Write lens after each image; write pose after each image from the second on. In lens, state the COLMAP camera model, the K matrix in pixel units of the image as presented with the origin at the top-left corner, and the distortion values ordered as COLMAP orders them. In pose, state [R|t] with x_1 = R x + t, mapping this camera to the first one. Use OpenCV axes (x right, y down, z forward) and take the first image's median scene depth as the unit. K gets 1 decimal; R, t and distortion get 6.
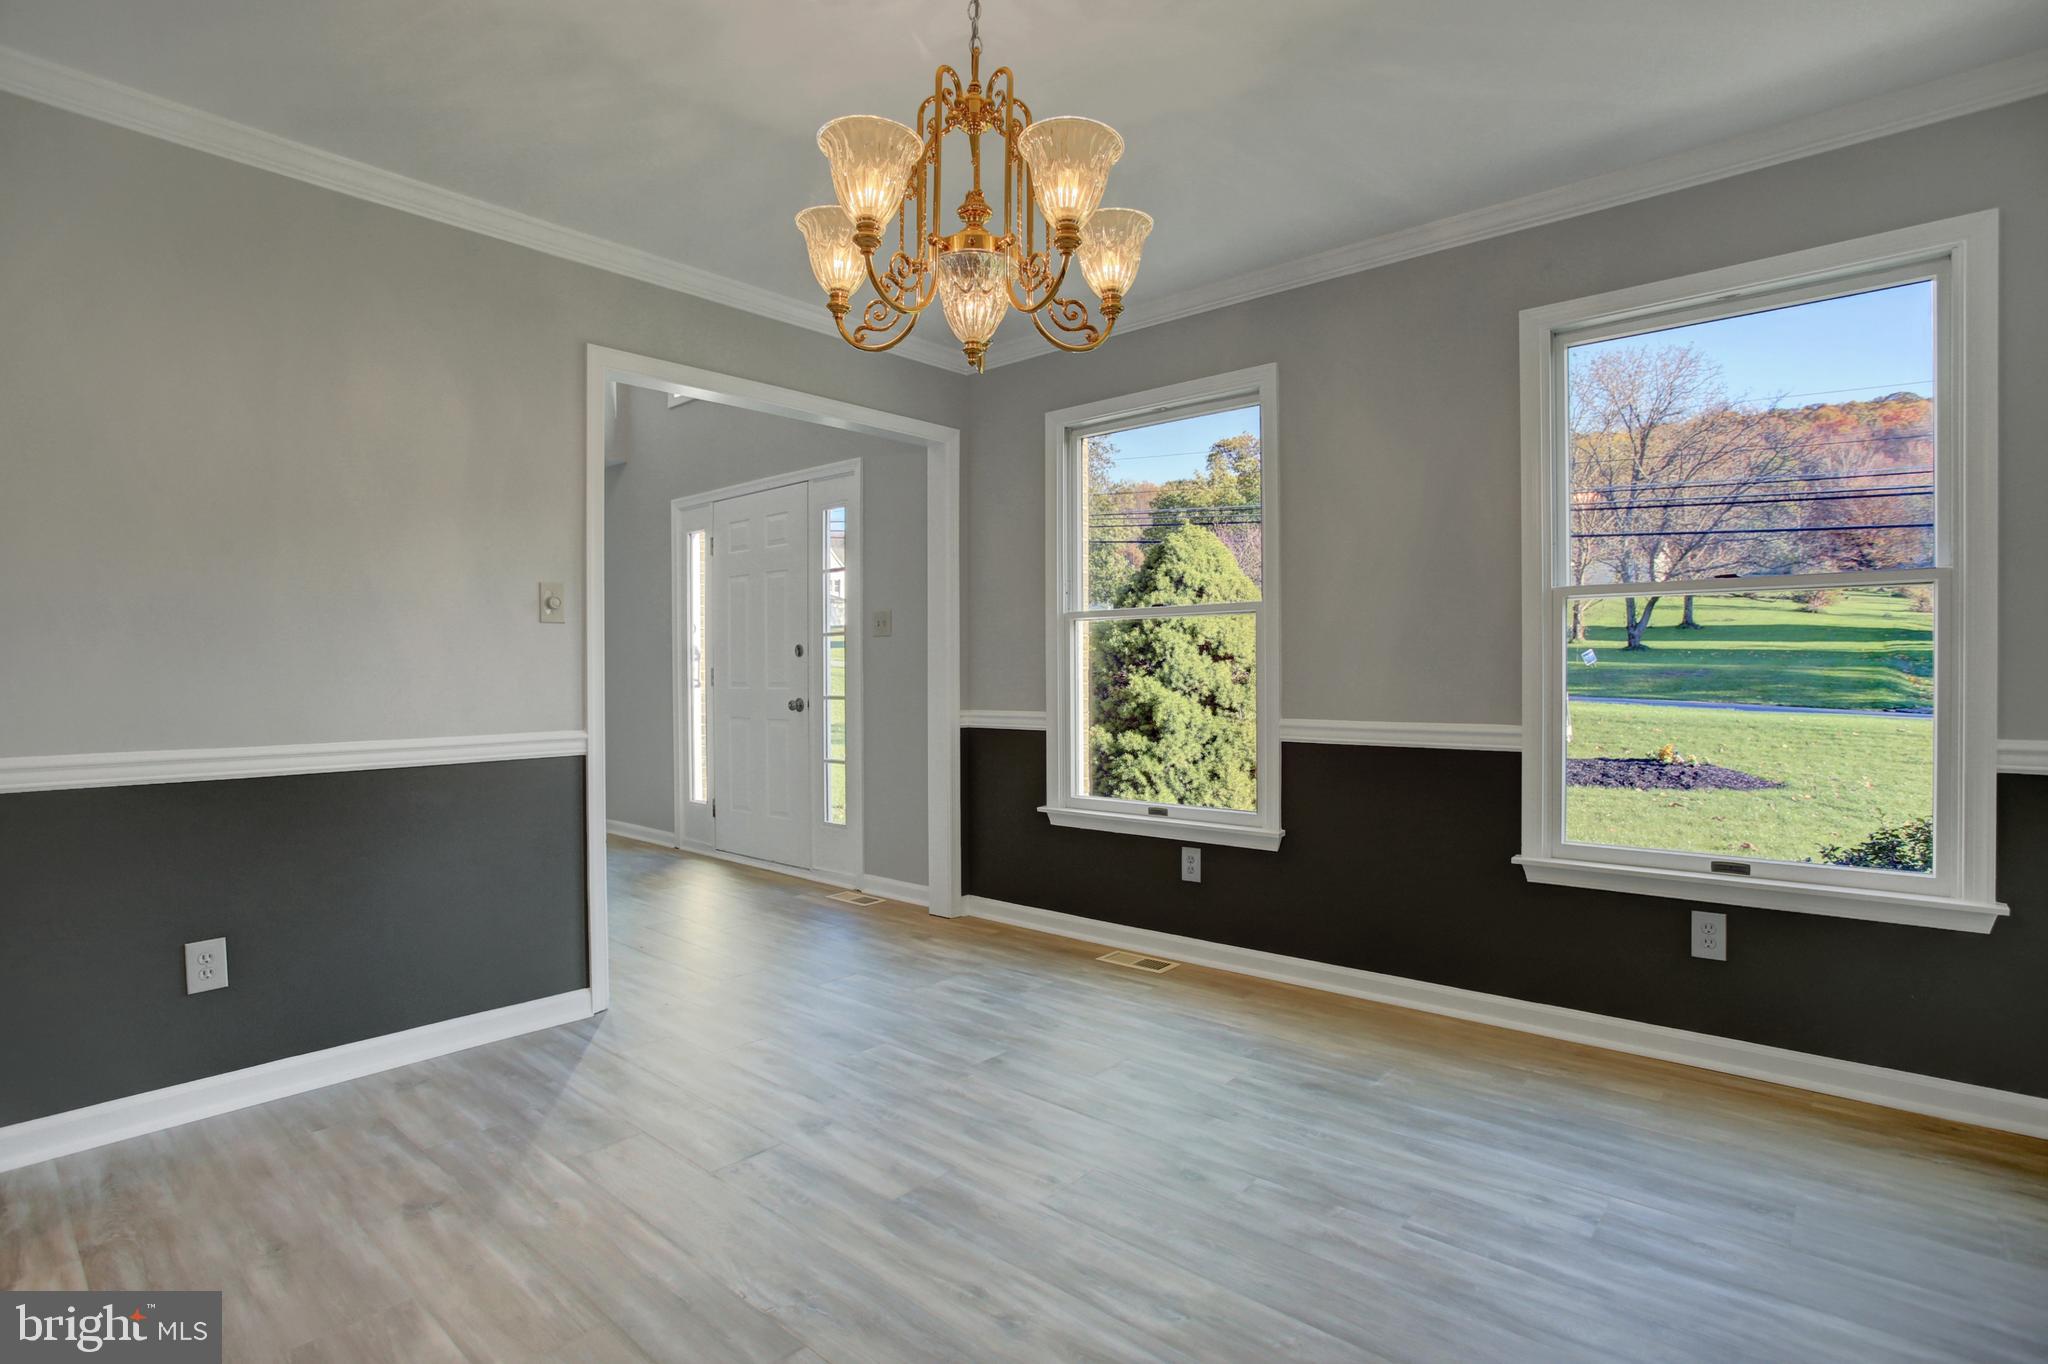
lens RADIAL K [[1002.0, 0, 1035.4], [0, 1002.0, 671.0], [0, 0, 1]] dist [-0.059866, 0.024724]
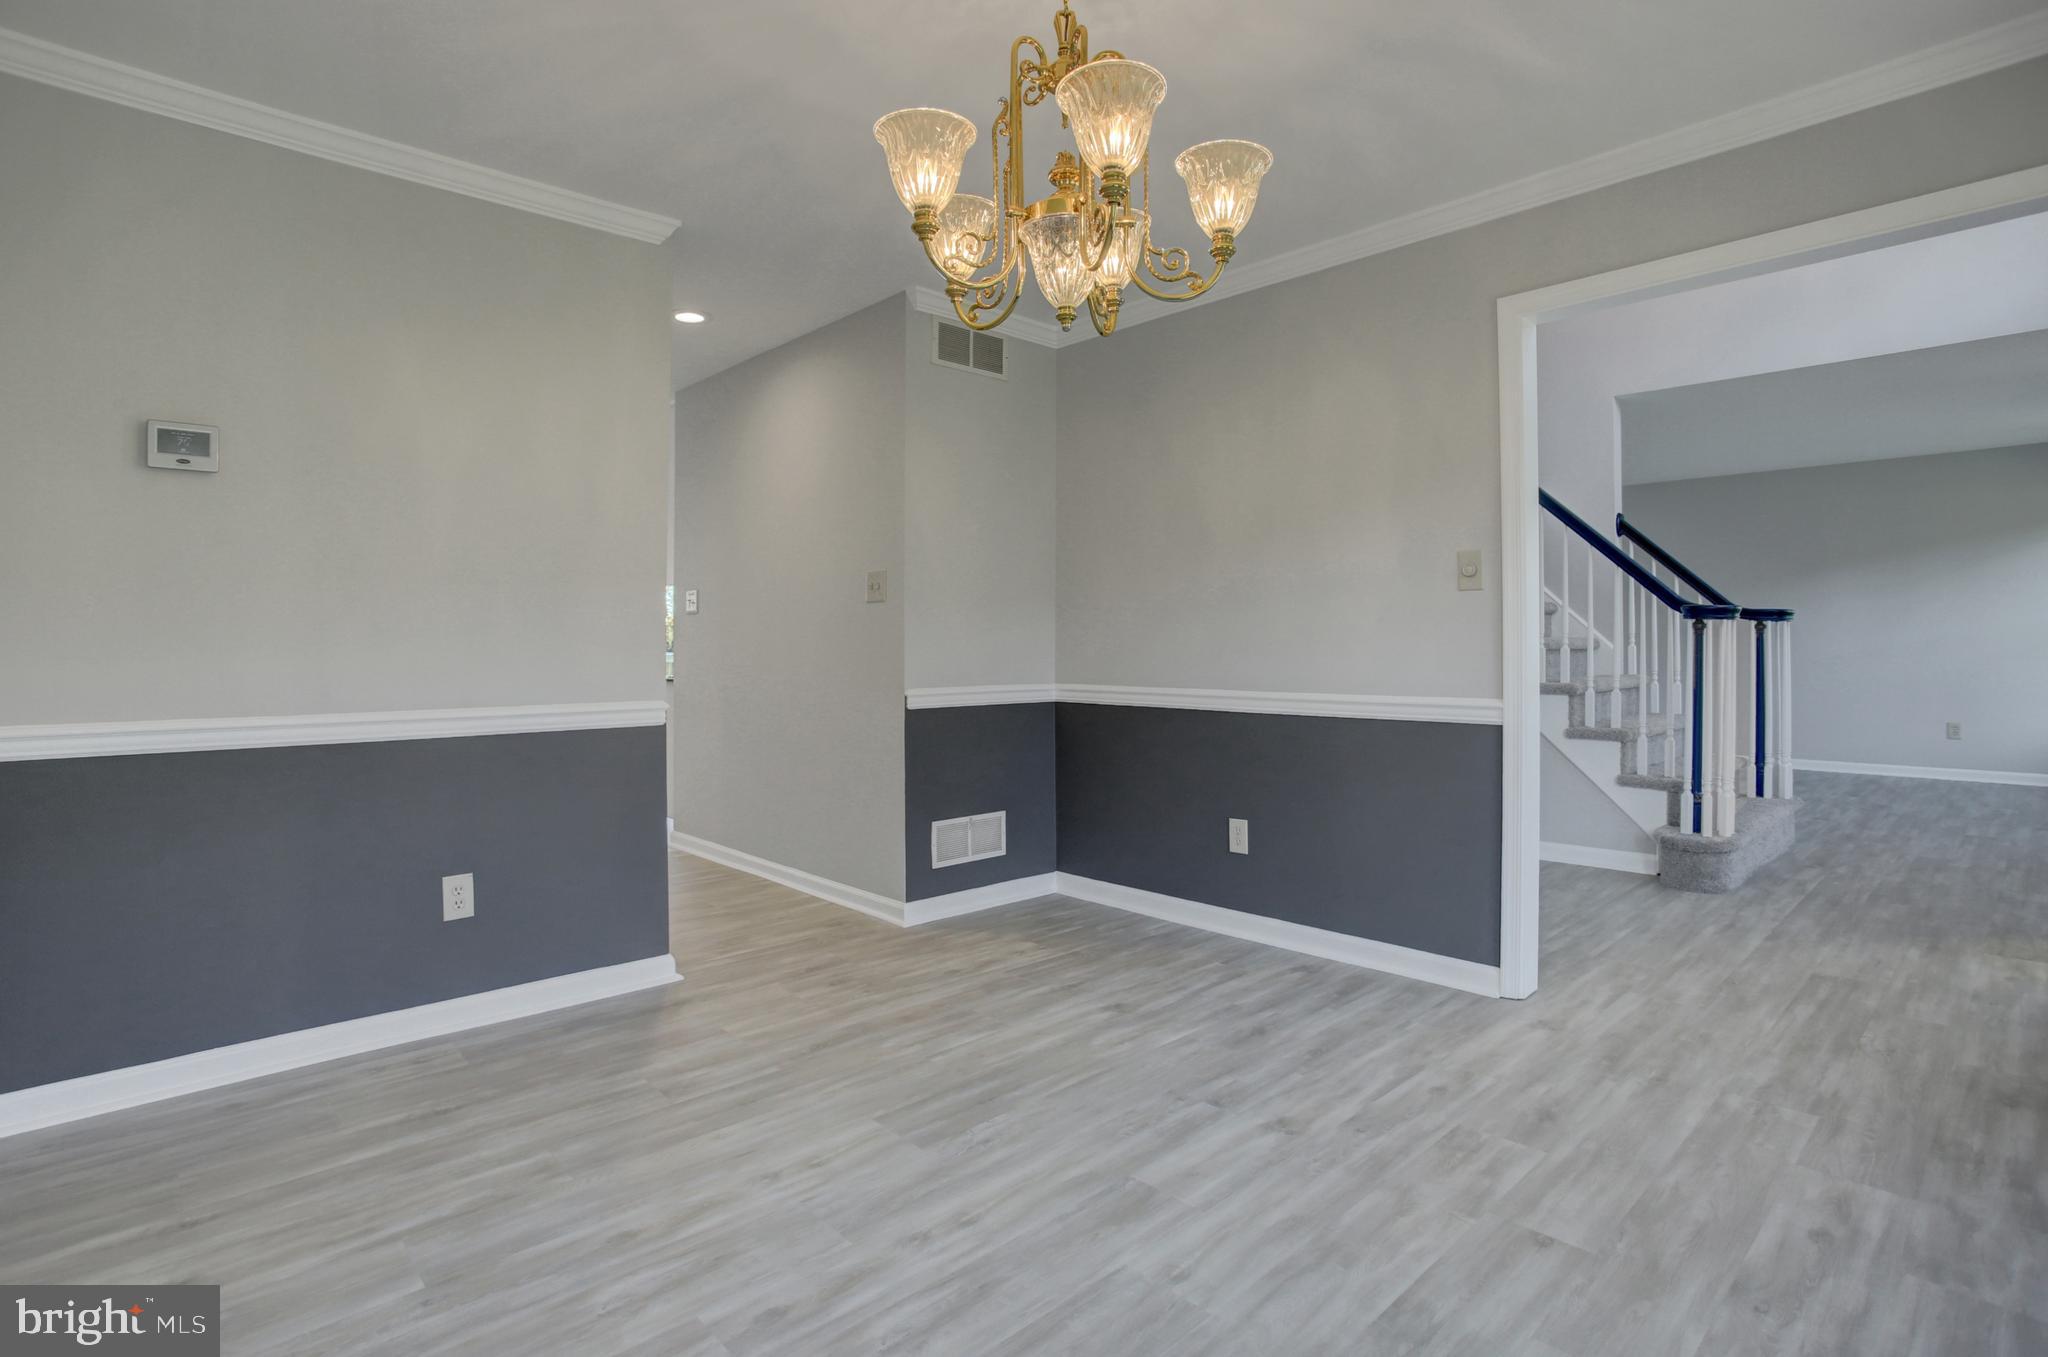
lens RADIAL K [[1009.6, 0, 1019.2], [0, 1009.6, 635.1], [0, 0, 1]] dist [-0.081856, 0.028458]
pose [[-0.109591, -0.002562, -0.993973, 0.734510], [0.004474, 0.999985, -0.003071, -0.000341], [0.993967, -0.004784, -0.109578, 0.867113]]
